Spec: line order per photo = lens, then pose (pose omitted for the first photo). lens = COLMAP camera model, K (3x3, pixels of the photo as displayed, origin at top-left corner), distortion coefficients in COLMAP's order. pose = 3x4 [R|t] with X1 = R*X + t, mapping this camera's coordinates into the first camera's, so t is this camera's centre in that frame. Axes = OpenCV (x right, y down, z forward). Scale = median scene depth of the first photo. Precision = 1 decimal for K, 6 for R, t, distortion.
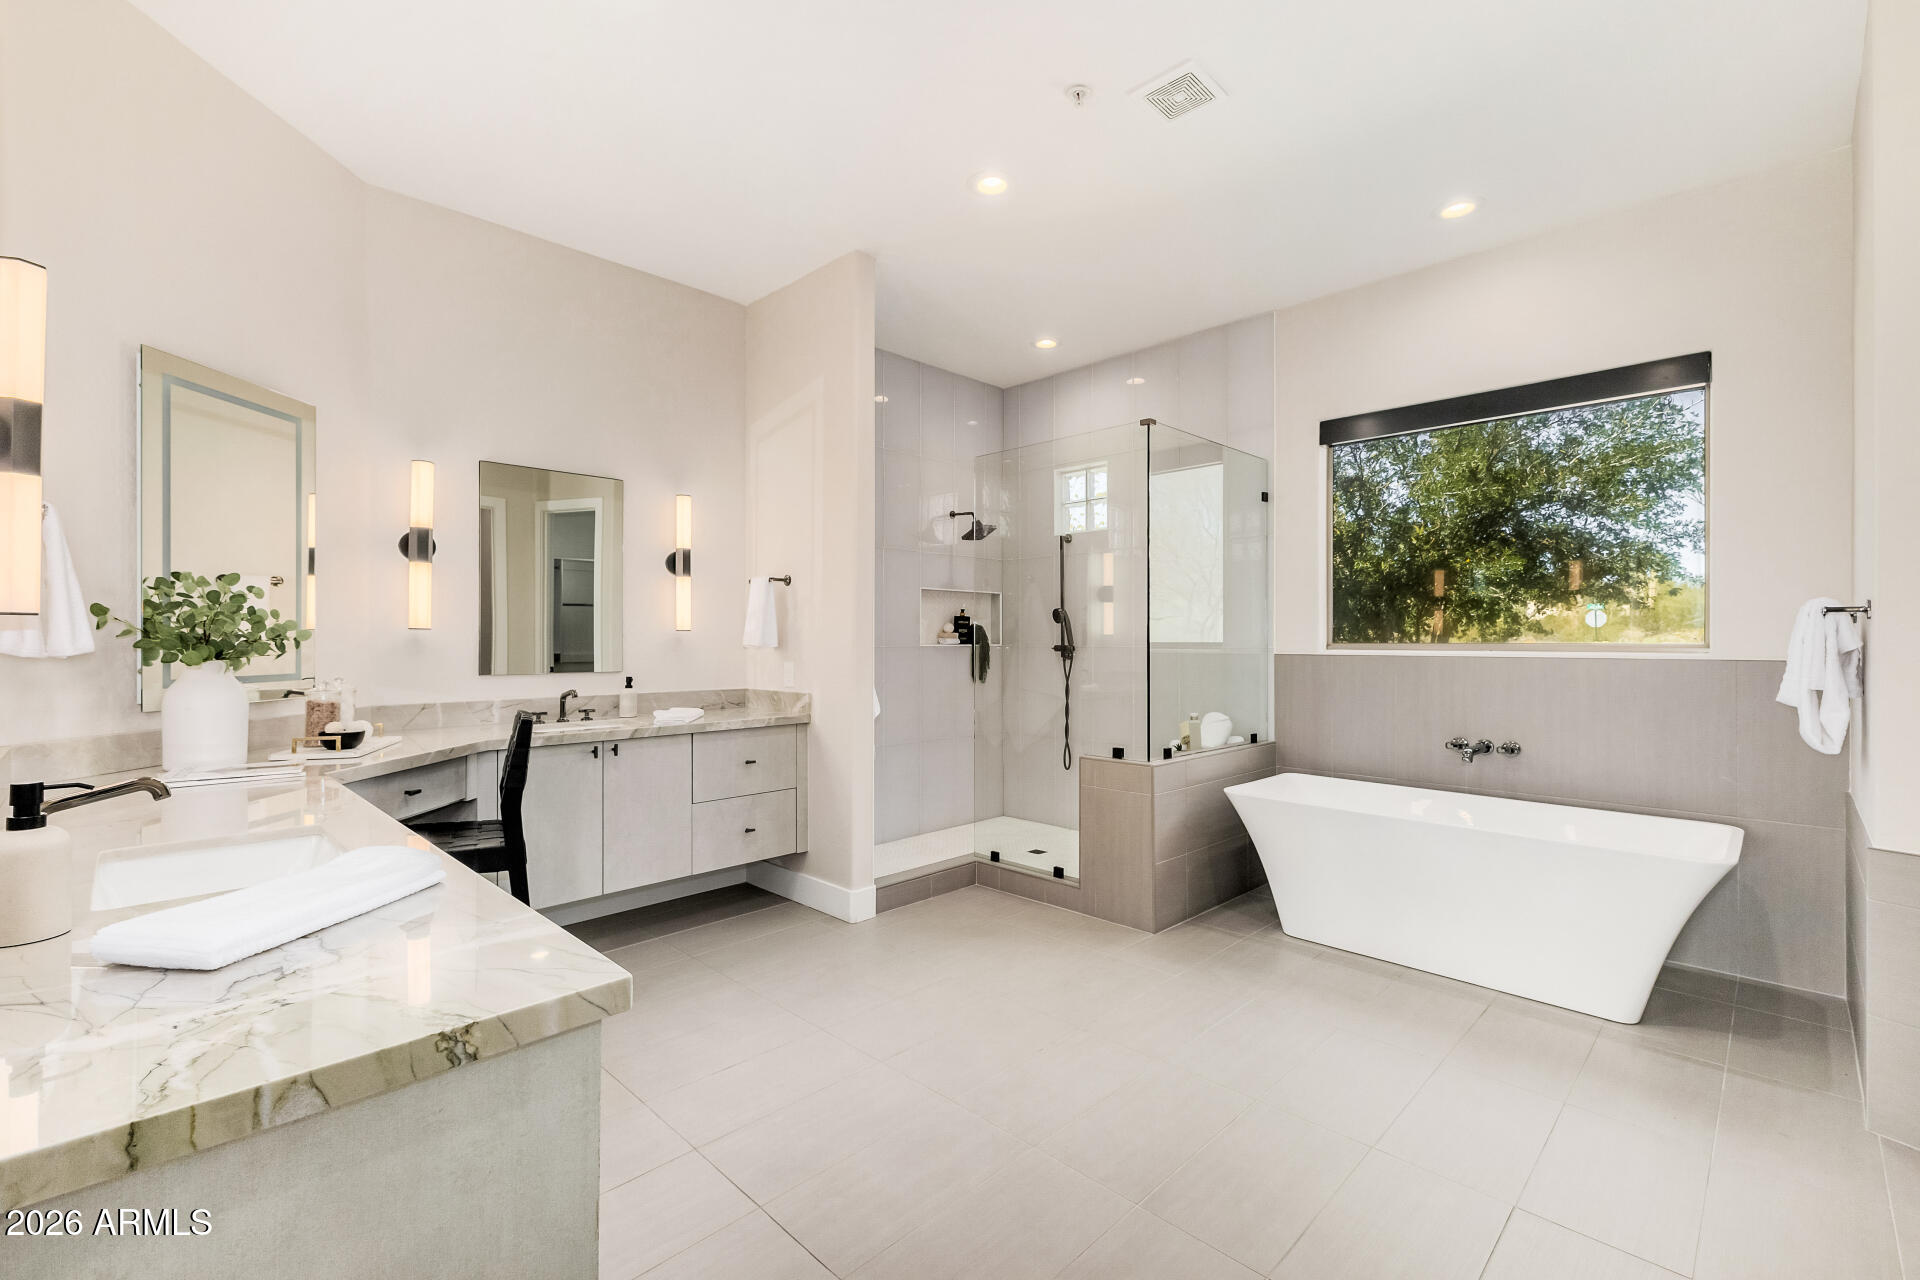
lens RADIAL K [[832.1, 0, 959.5], [0, 832.1, 629.0], [0, 0, 1]] dist [0.007904, 0.000079]
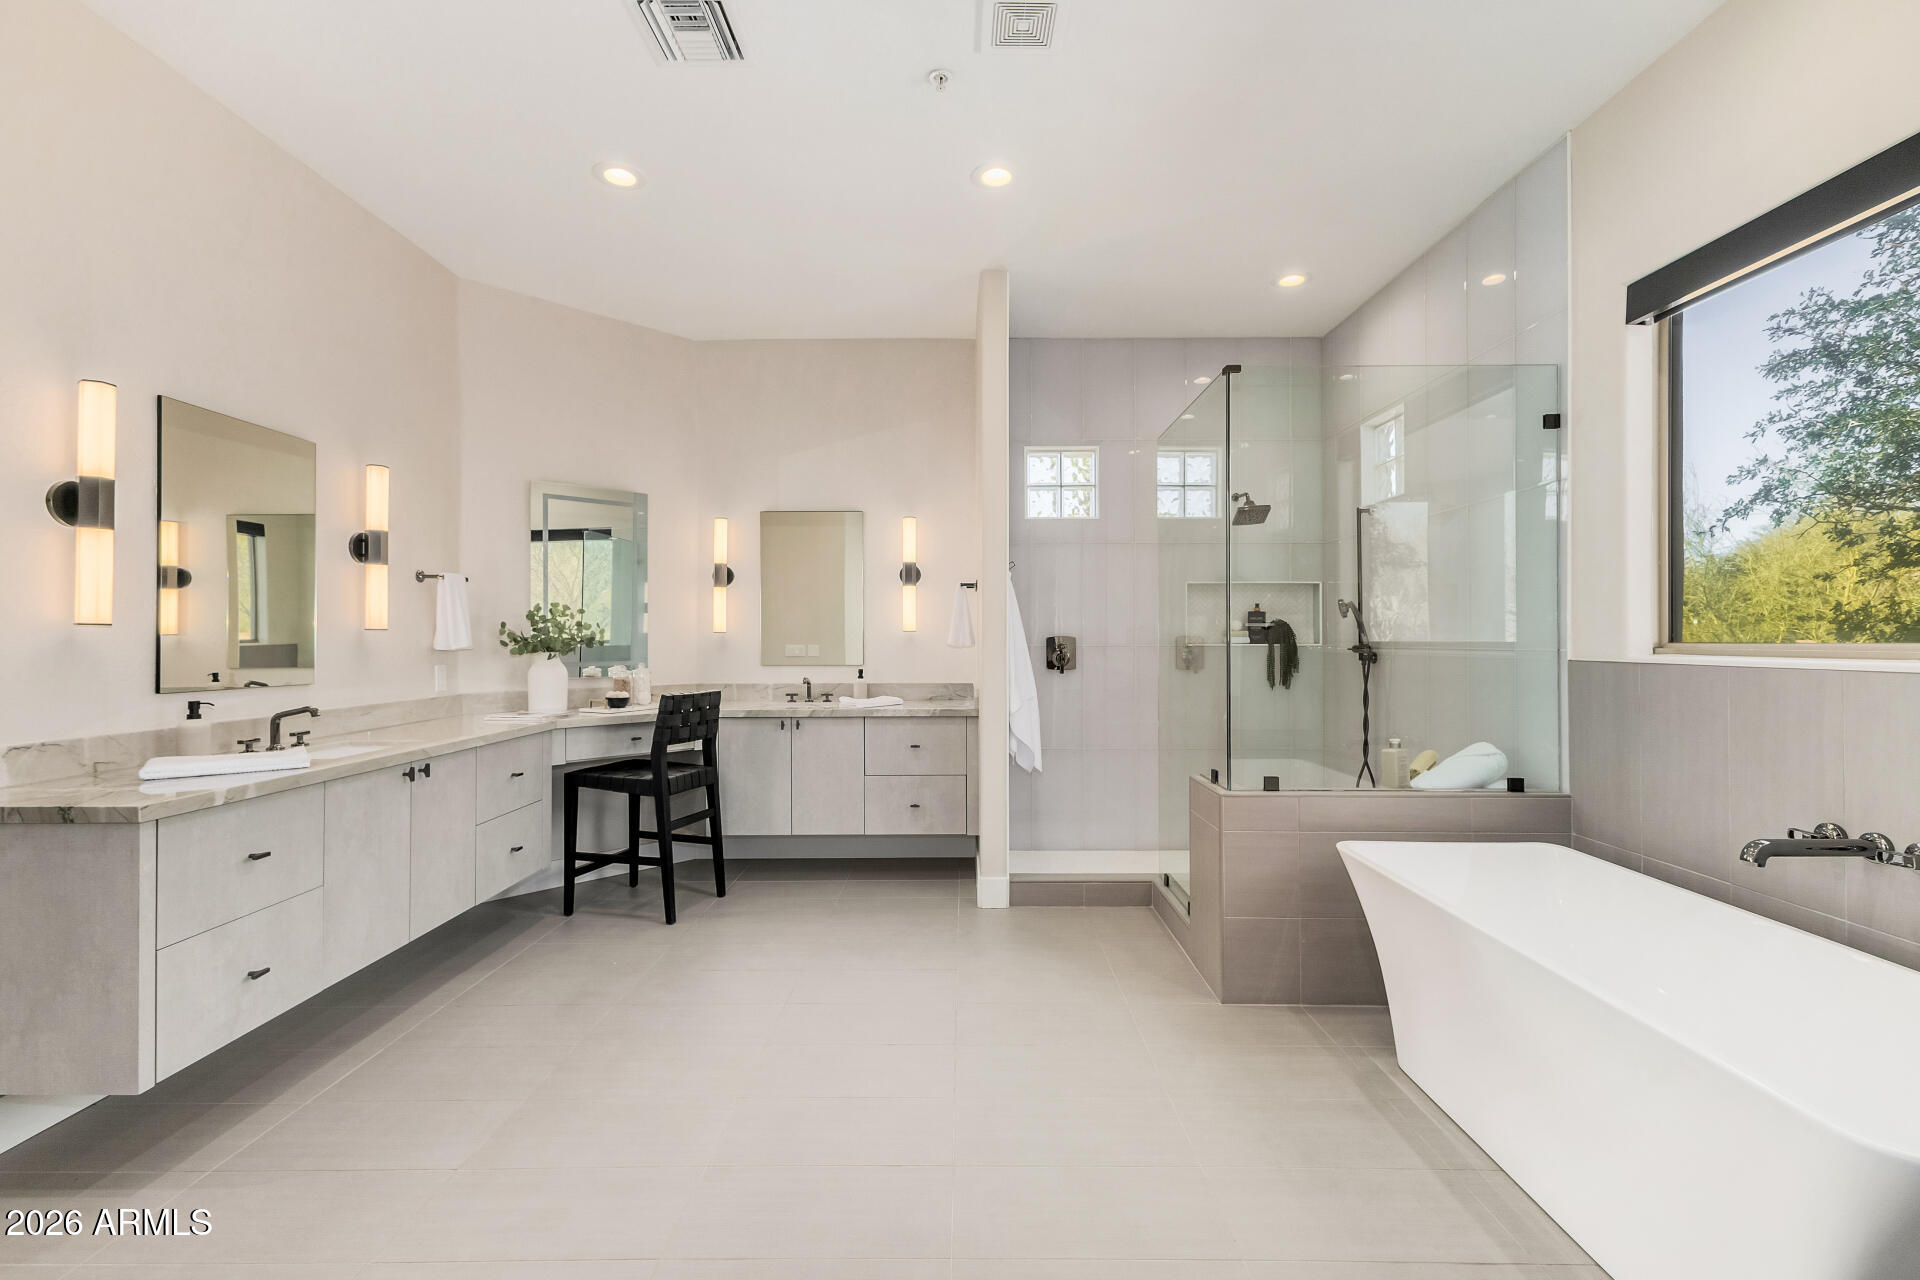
lens RADIAL K [[832.1, 0, 959.5], [0, 832.1, 629.0], [0, 0, 1]] dist [0.007904, 0.000079]
pose [[0.699388, -0.009454, -0.714680, 0.590115], [0.011277, 0.999934, -0.002192, 0.001850], [0.714653, -0.006526, 0.699448, 0.236665]]
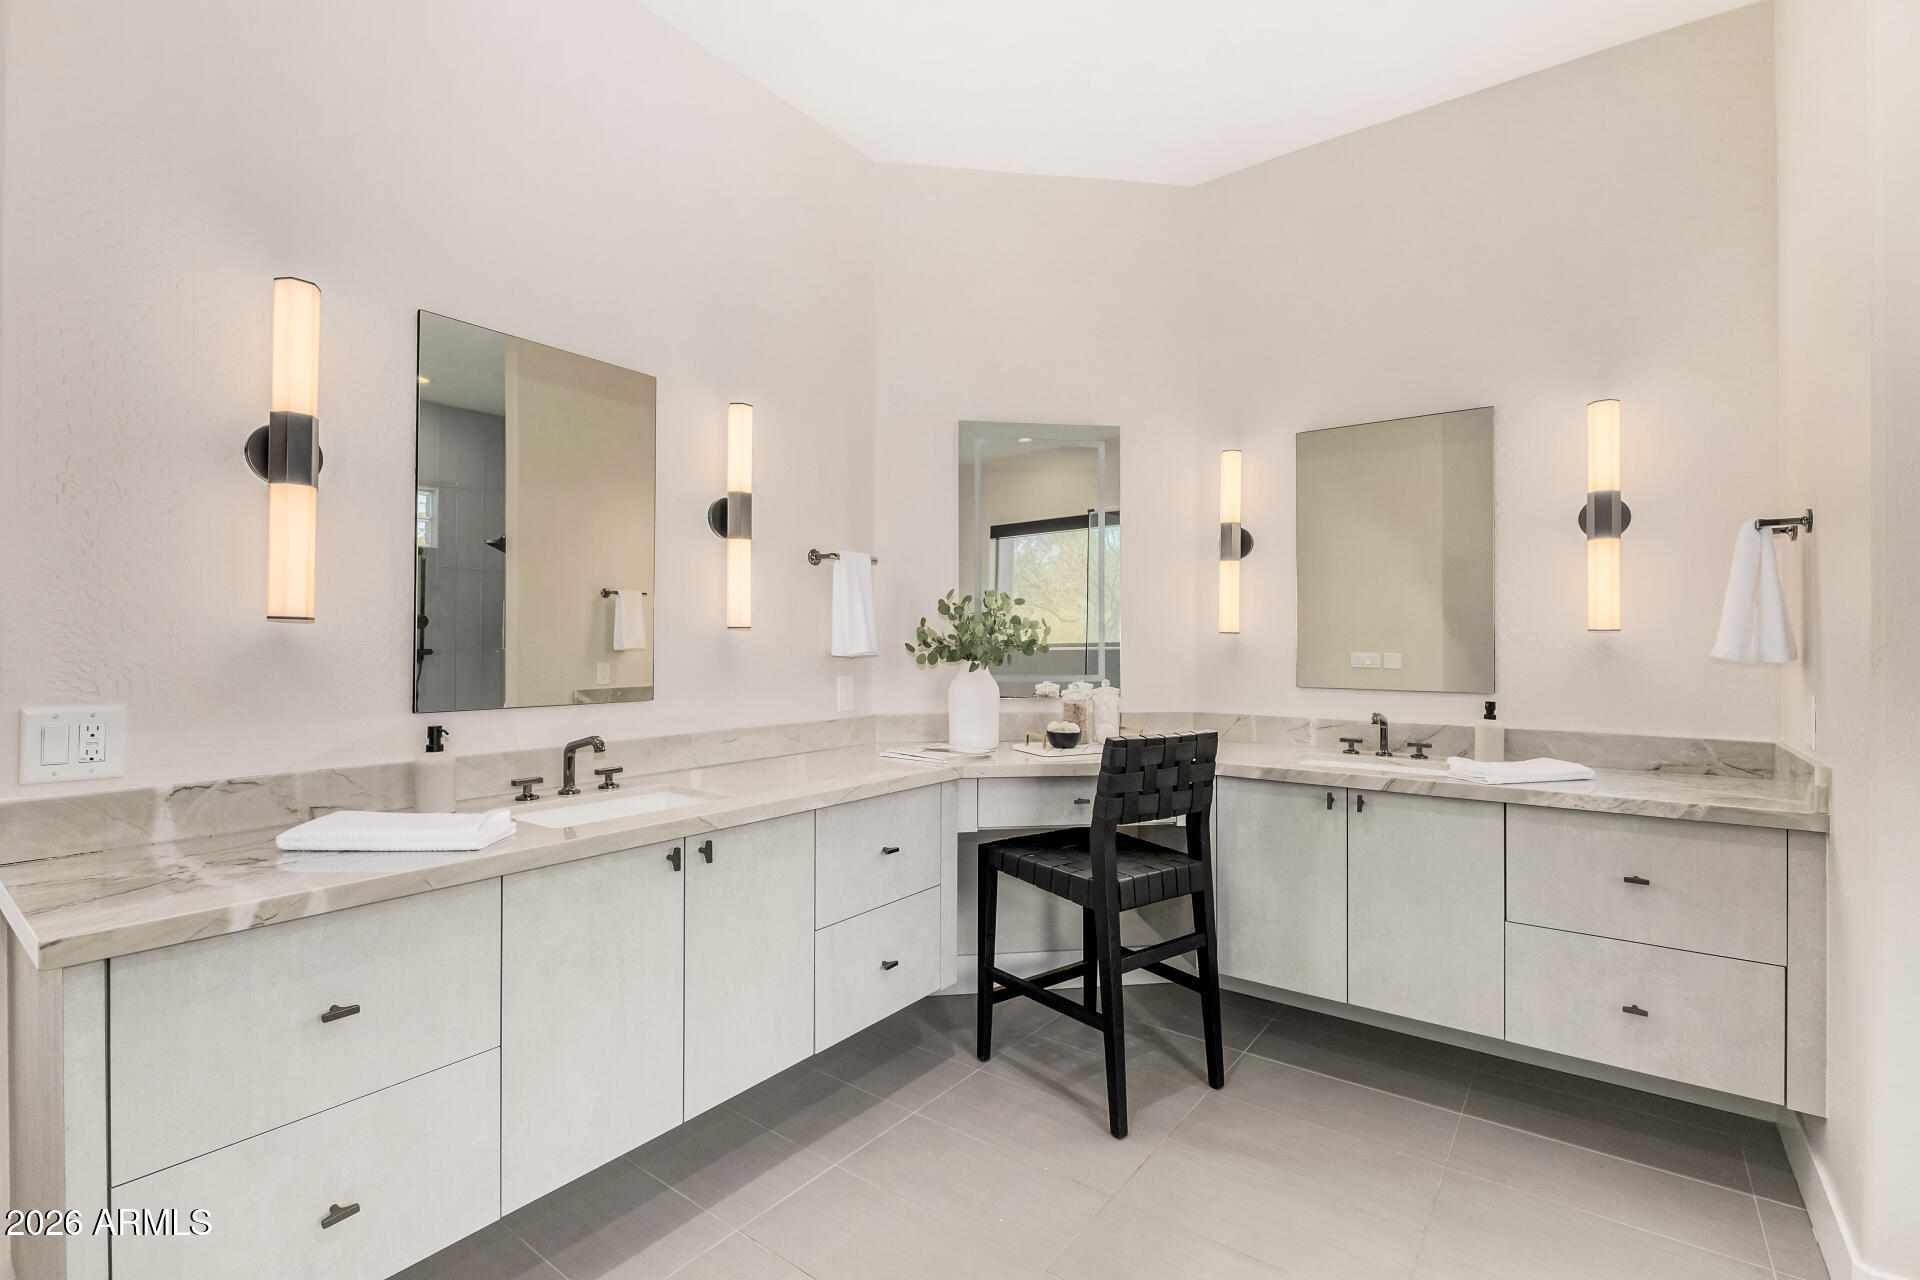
lens RADIAL K [[888.7, 0, 953.7], [0, 888.7, 649.7], [0, 0, 1]] dist [0.001687, -0.000122]
pose [[0.140447, 0.008739, -0.990050, 0.232986], [0.009268, 0.999906, 0.010141, 0.005273], [0.990045, -0.010600, 0.140352, 0.482166]]
